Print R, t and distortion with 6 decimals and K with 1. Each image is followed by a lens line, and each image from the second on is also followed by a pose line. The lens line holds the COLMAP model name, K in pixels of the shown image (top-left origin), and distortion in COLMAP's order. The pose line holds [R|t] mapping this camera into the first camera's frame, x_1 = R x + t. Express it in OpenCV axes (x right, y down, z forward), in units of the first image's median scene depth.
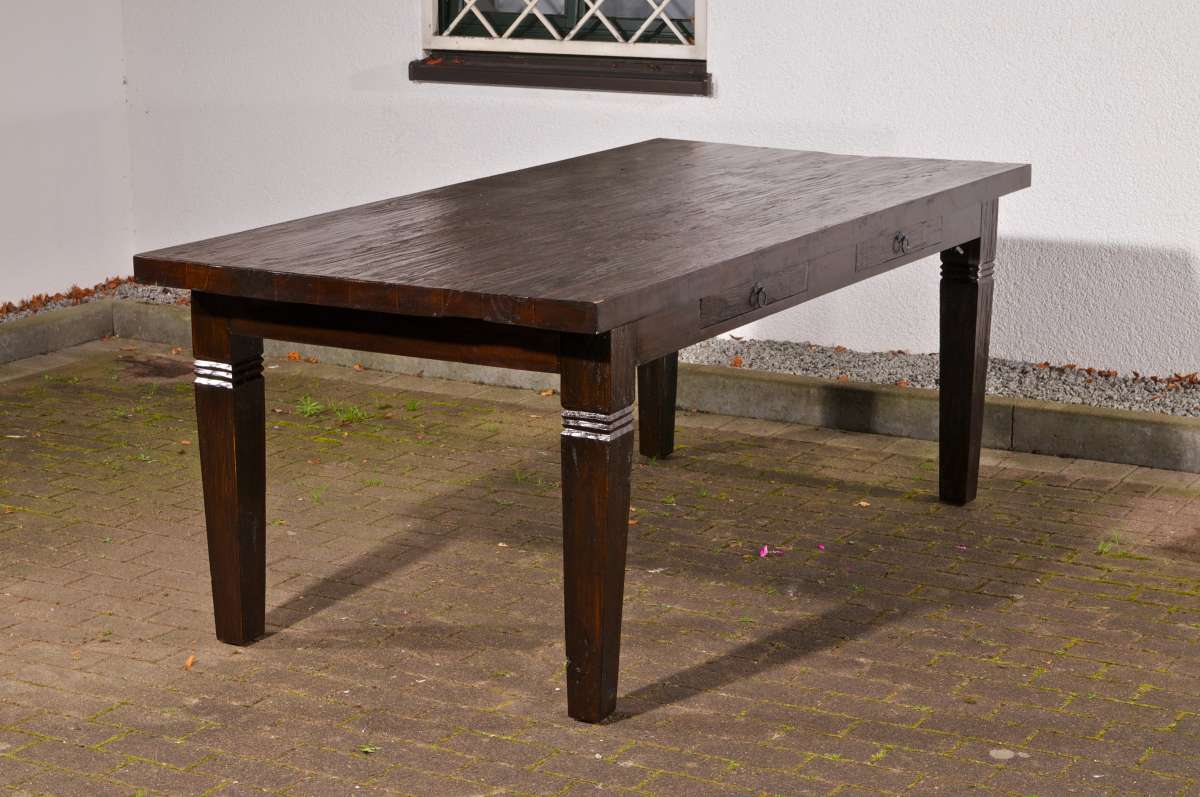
lens RADIAL K [[2404.9, 0, 600.0], [0, 2404.9, 398.5], [0, 0, 1]] dist [0.059603, 0.011862]
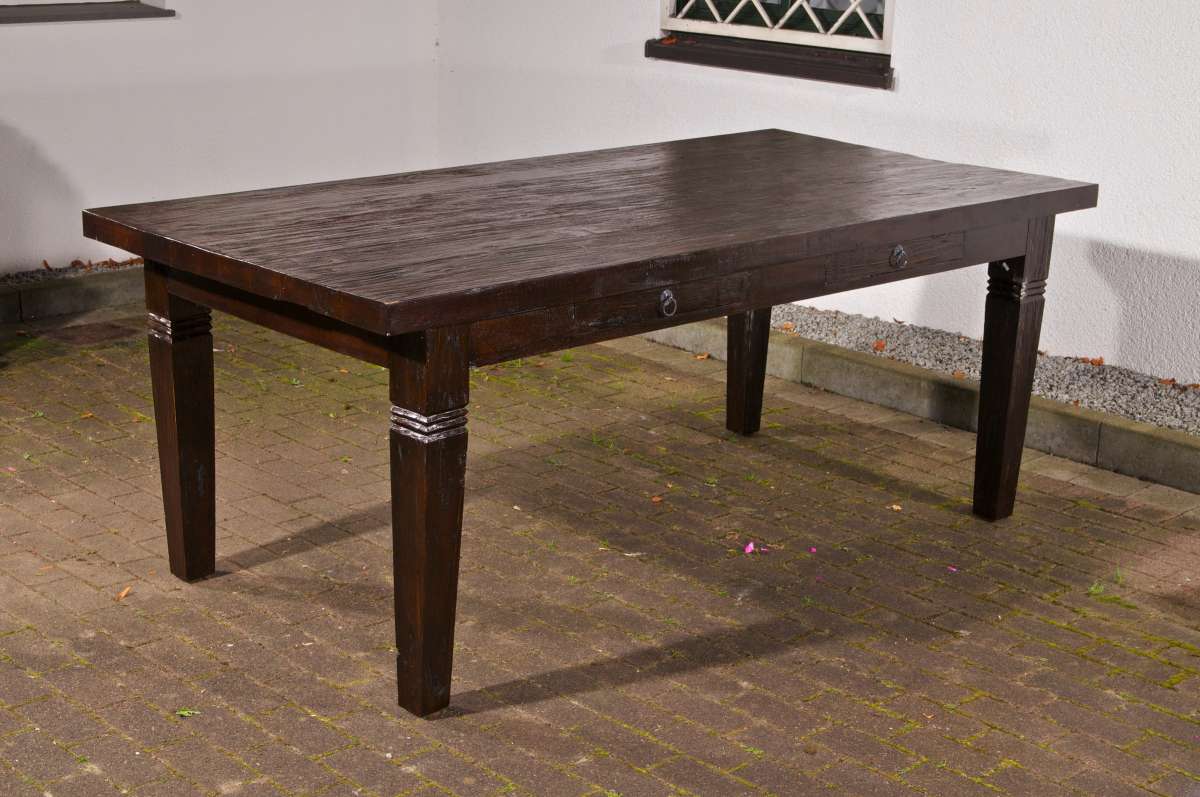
lens RADIAL K [[1917.5, 0, 600.0], [0, 1917.5, 398.5], [0, 0, 1]] dist [0.008523, 0.054549]
pose [[0.956055, 0.108773, -0.272263, 0.198536], [-0.094809, 0.993438, 0.063970, -0.039983], [0.277435, -0.035346, 0.960094, 0.189309]]
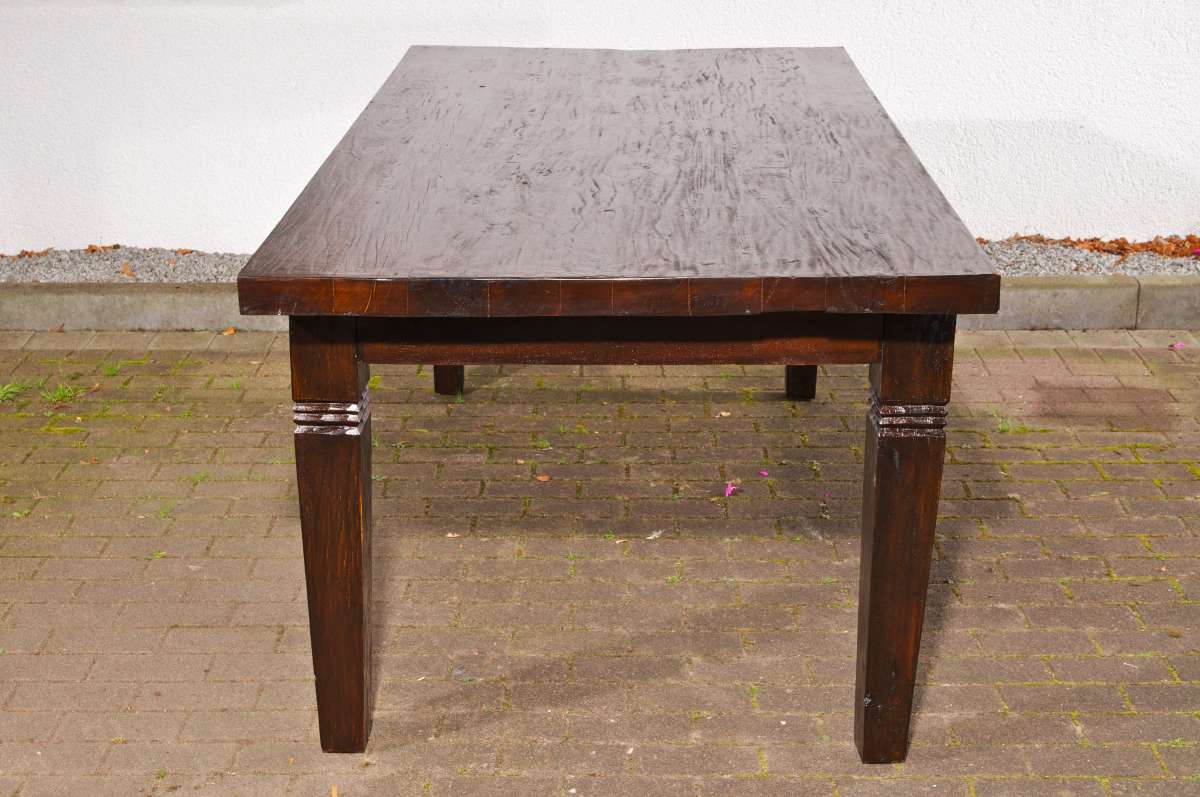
lens RADIAL K [[1869.5, 0, 605.3], [0, 1869.5, 415.2], [0, 0, 1]] dist [0.004891, 0.117040]
pose [[0.870740, -0.162399, 0.464153, -0.273090], [0.110024, 0.984304, 0.137988, -0.062869], [-0.479276, -0.069084, 0.874941, 0.353222]]
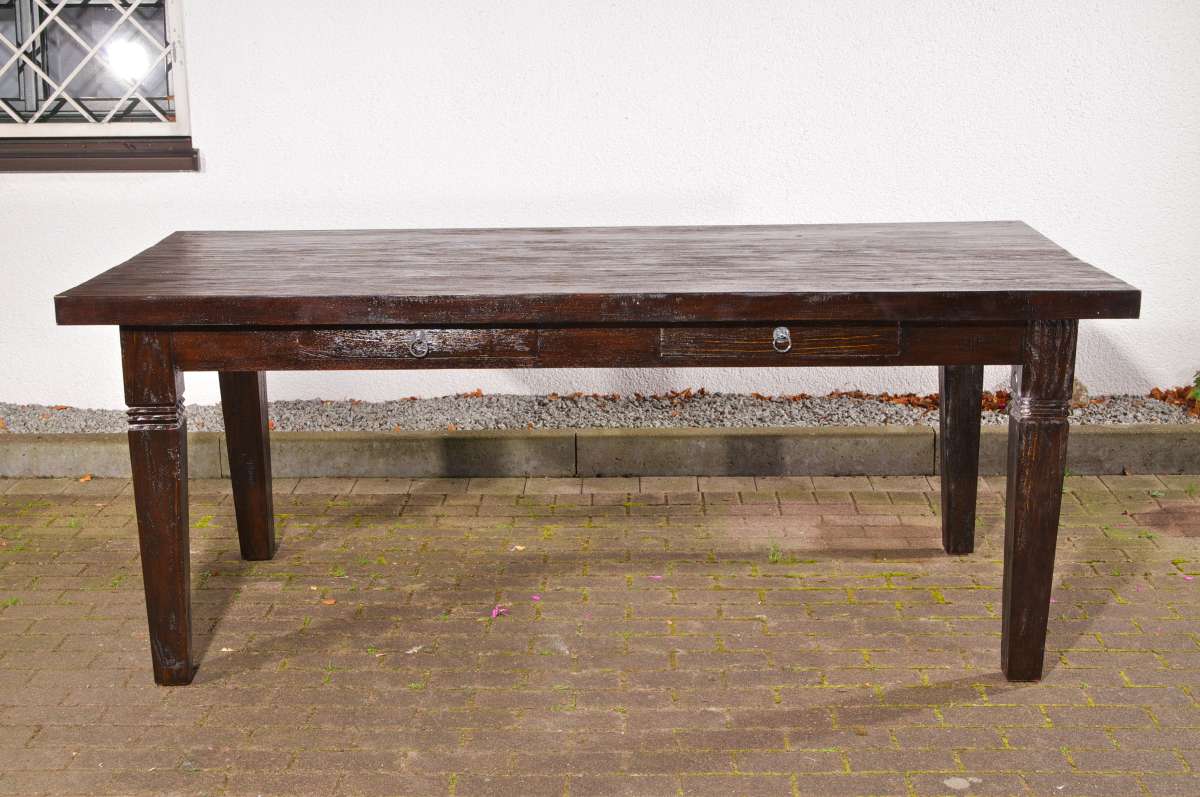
lens RADIAL K [[1852.9, 0, 602.3], [0, 1852.9, 416.4], [0, 0, 1]] dist [0.011850, 0.079234]
pose [[0.879057, -0.114200, 0.462837, -0.215751], [0.112119, 0.993176, 0.032110, -0.033077], [-0.463345, 0.023666, 0.885862, 0.265281]]
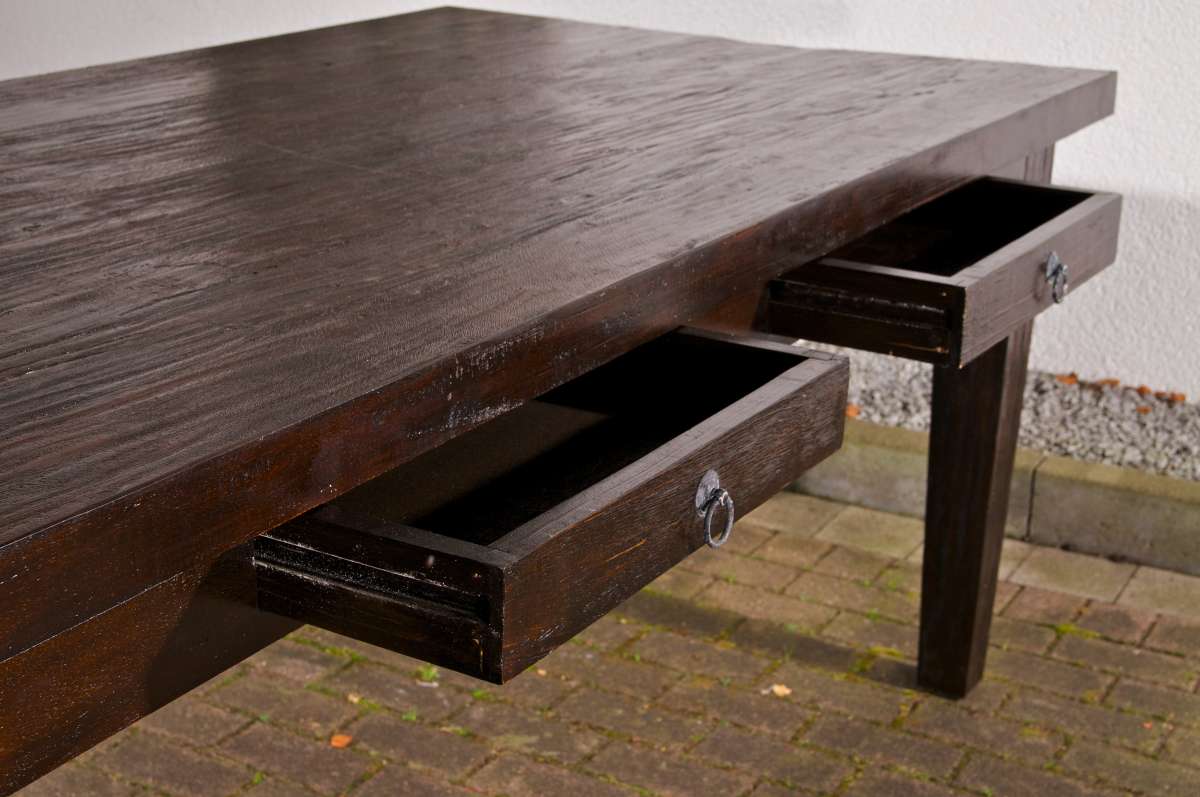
lens RADIAL K [[1869.5, 0, 605.3], [0, 1869.5, 415.2], [0, 0, 1]] dist [0.004891, 0.117040]
pose [[0.999770, 0.020030, 0.007663, 0.063230], [-0.020718, 0.994384, 0.103787, -0.060226], [-0.005541, -0.103922, 0.994570, 0.563963]]
